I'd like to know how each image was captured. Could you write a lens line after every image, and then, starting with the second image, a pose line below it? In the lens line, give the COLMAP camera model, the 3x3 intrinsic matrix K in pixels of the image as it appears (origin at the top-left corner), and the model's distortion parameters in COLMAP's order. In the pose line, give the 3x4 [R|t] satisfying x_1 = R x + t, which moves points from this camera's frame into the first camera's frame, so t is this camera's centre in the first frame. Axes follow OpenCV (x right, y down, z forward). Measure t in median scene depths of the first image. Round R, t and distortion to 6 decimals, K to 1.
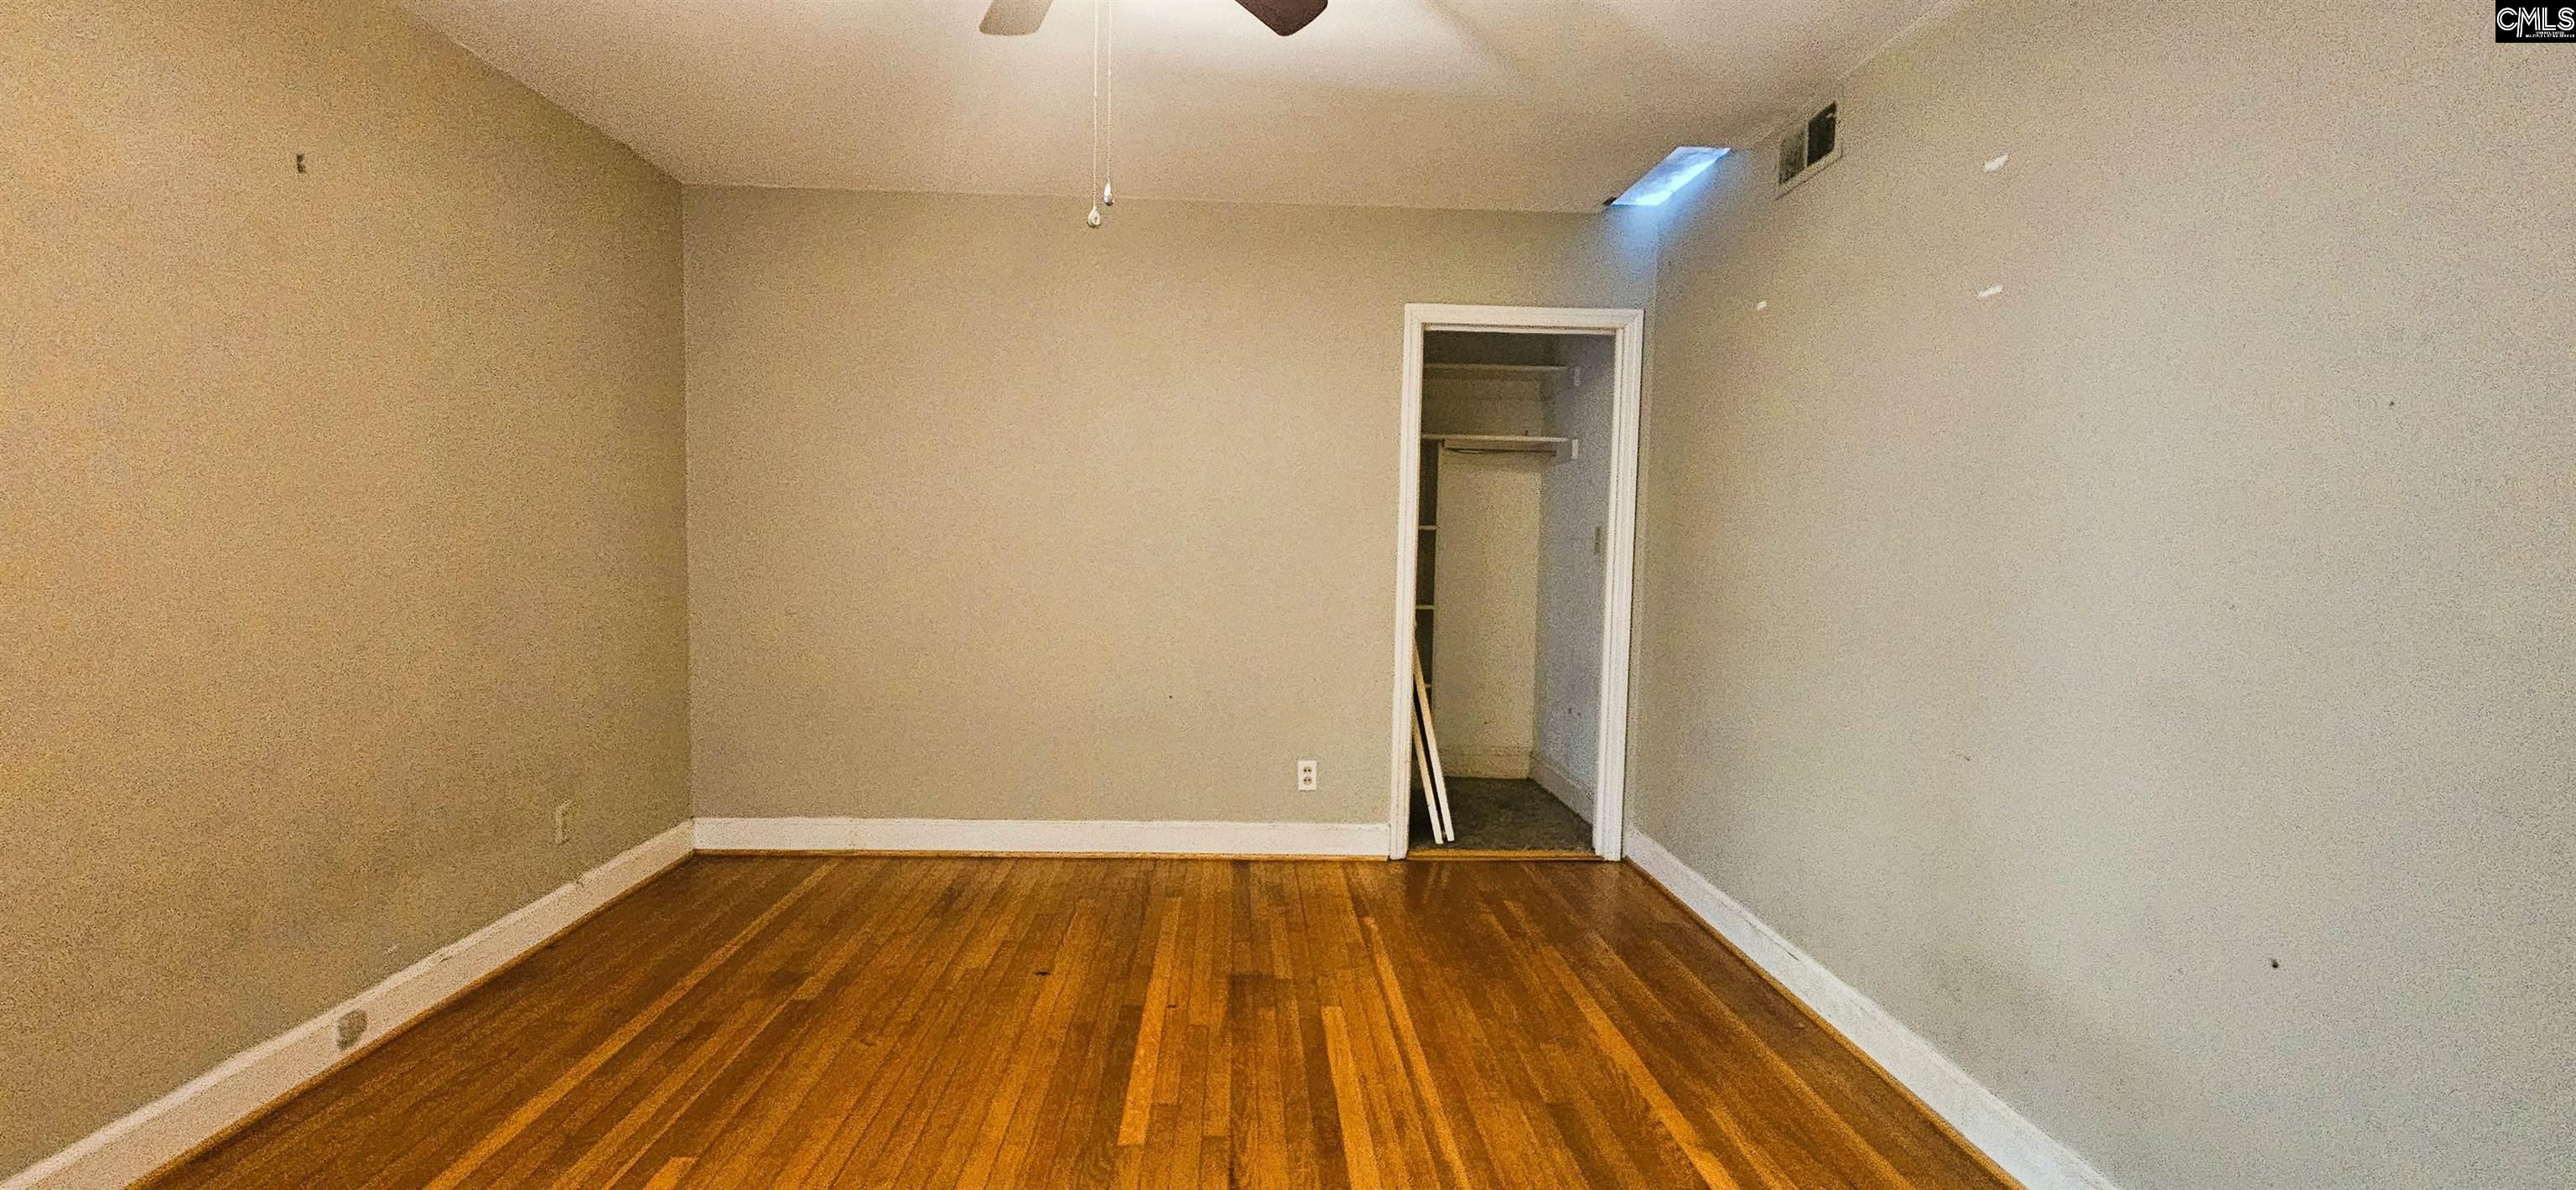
lens RADIAL K [[1052.2, 0, 1272.5], [0, 1052.2, 595.8], [0, 0, 1]] dist [0.001344, -0.001157]
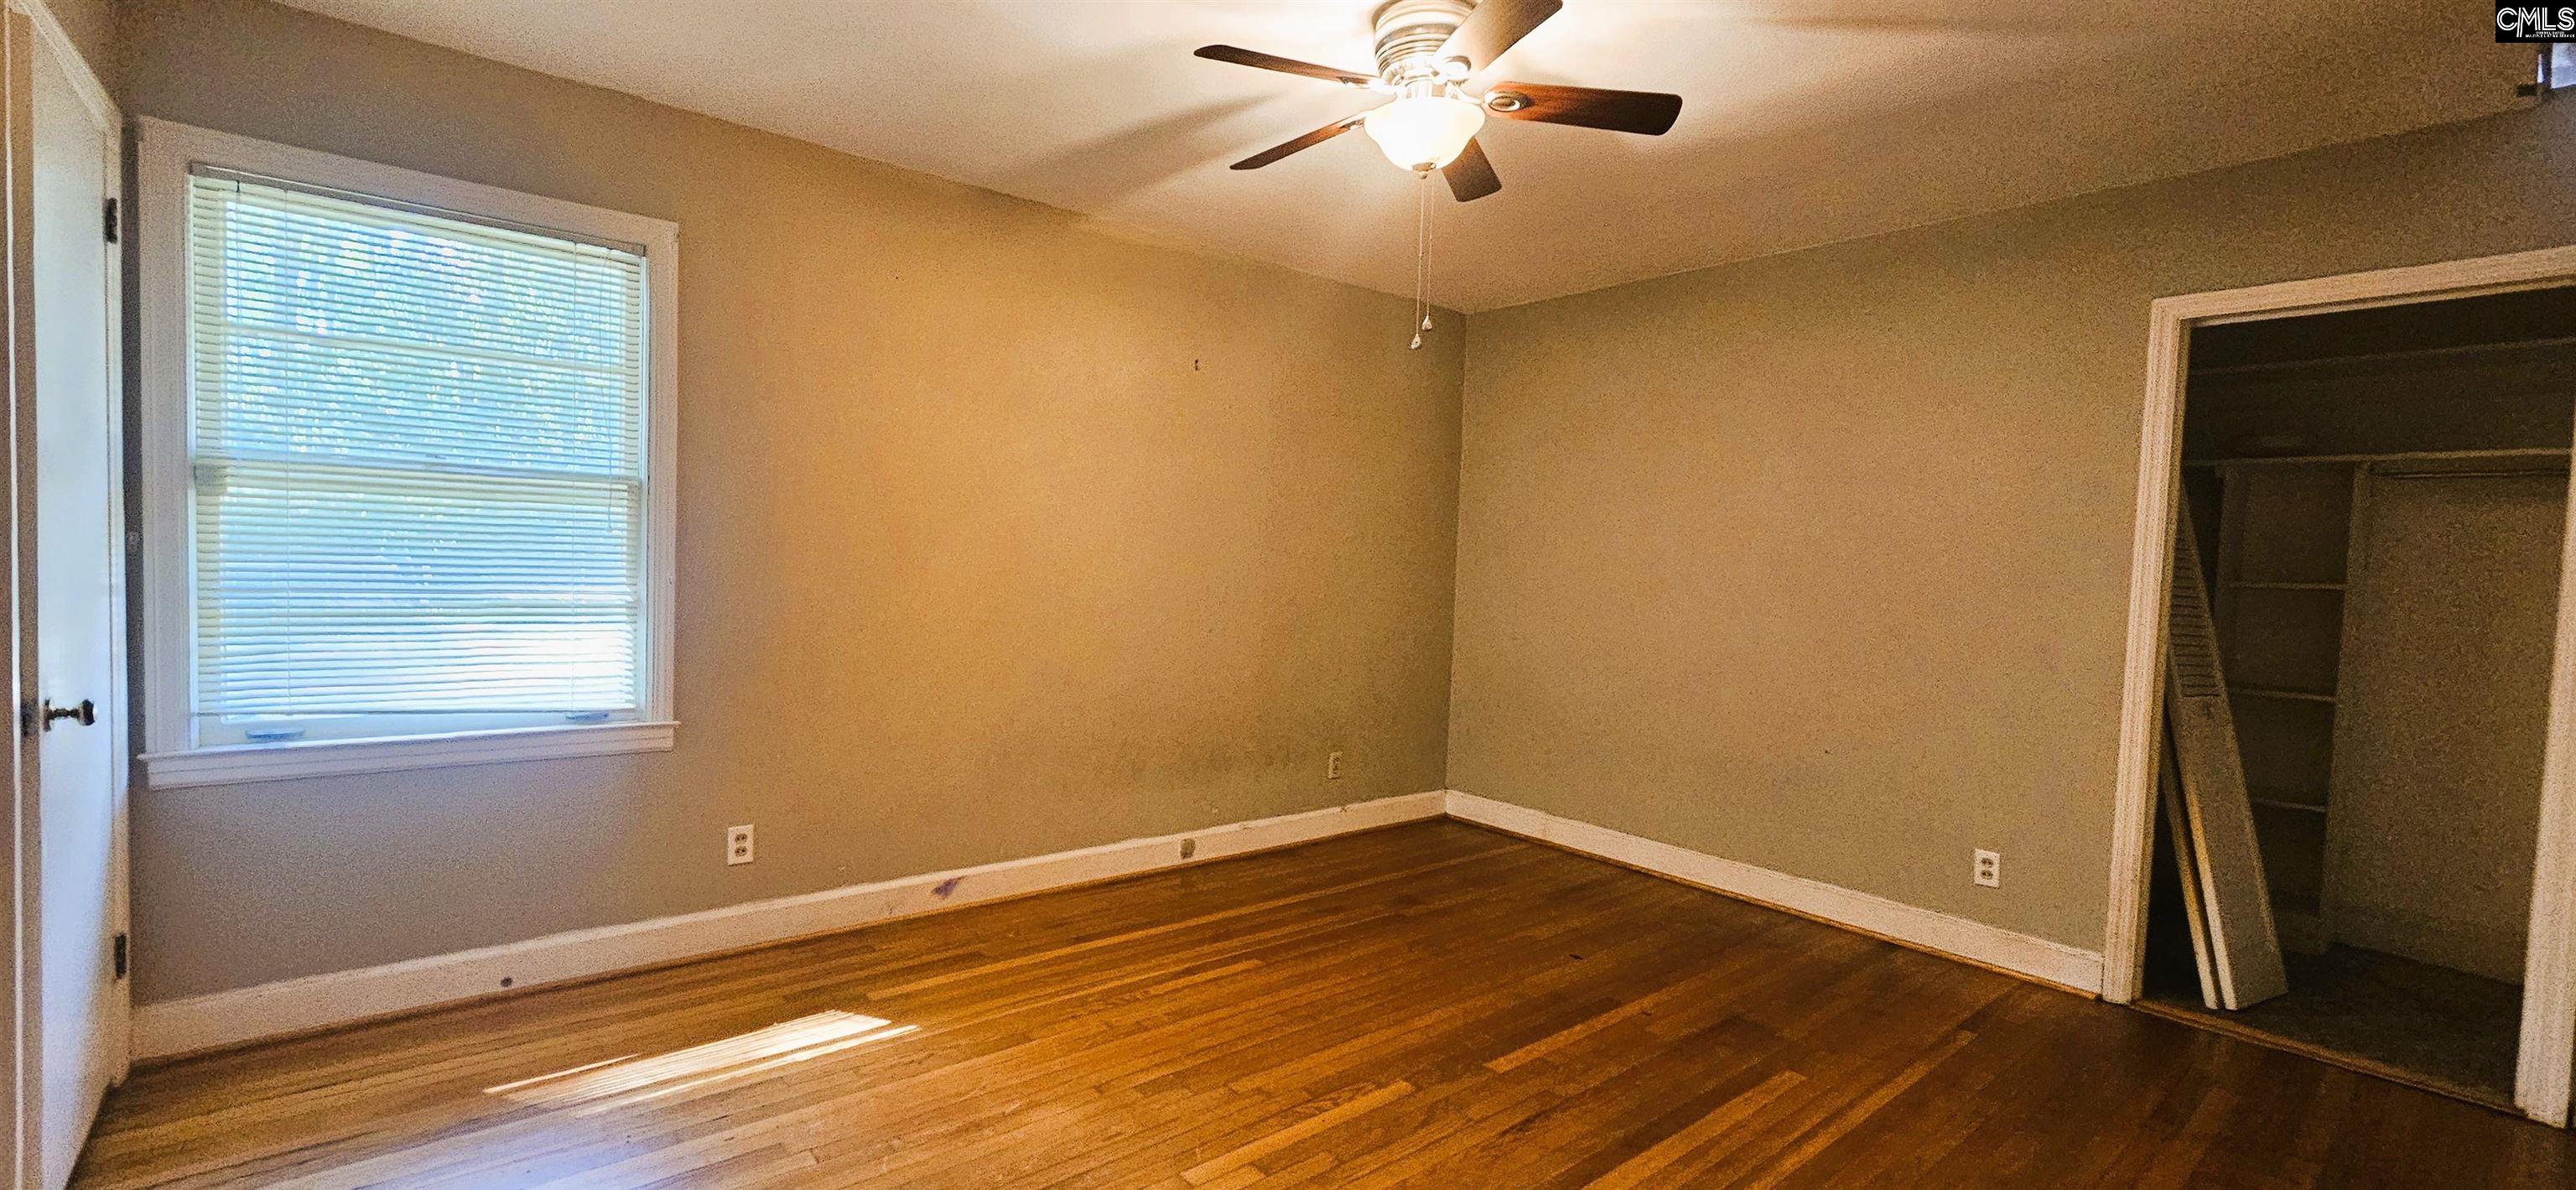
lens RADIAL K [[1052.2, 0, 1283.8], [0, 1052.2, 604.8], [0, 0, 1]] dist [0.001344, -0.001157]
pose [[0.615574, 0.039799, -0.787073, 0.377049], [-0.072340, 0.997361, -0.006145, 0.003403], [0.784752, 0.060720, 0.616829, 0.011332]]
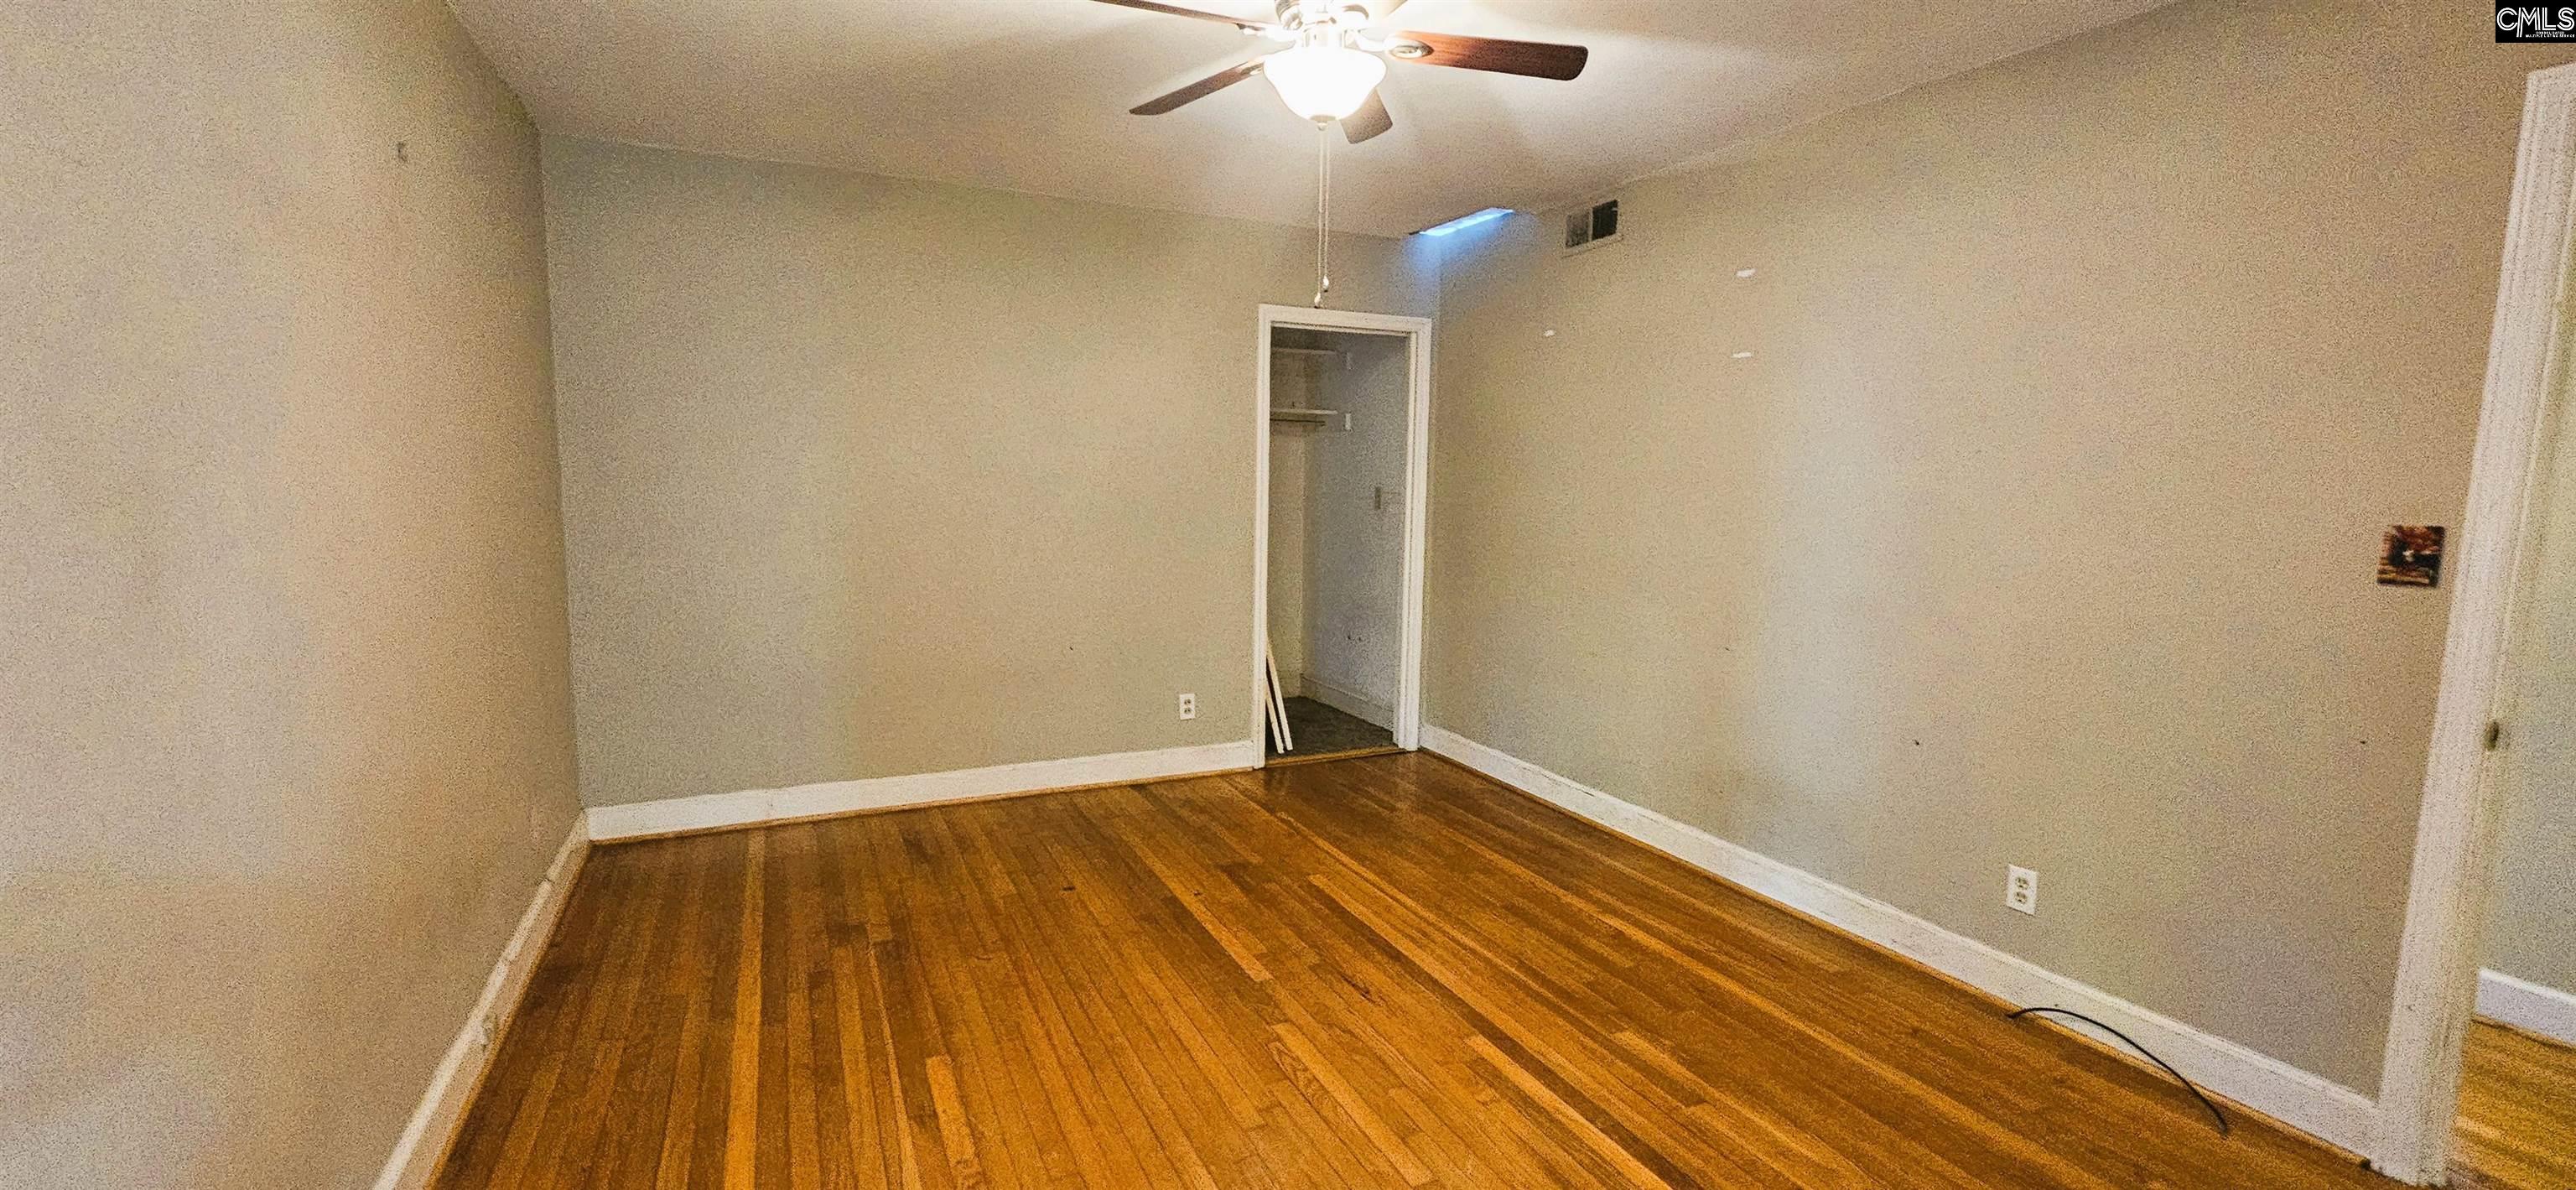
lens RADIAL K [[1052.2, 0, 1273.7], [0, 1052.2, 591.5], [0, 0, 1]] dist [0.001344, -0.001157]
pose [[0.922281, -0.050469, 0.383212, -0.348799], [0.028263, 0.997590, 0.063362, -0.031291], [-0.385486, -0.047607, 0.921485, -0.120654]]
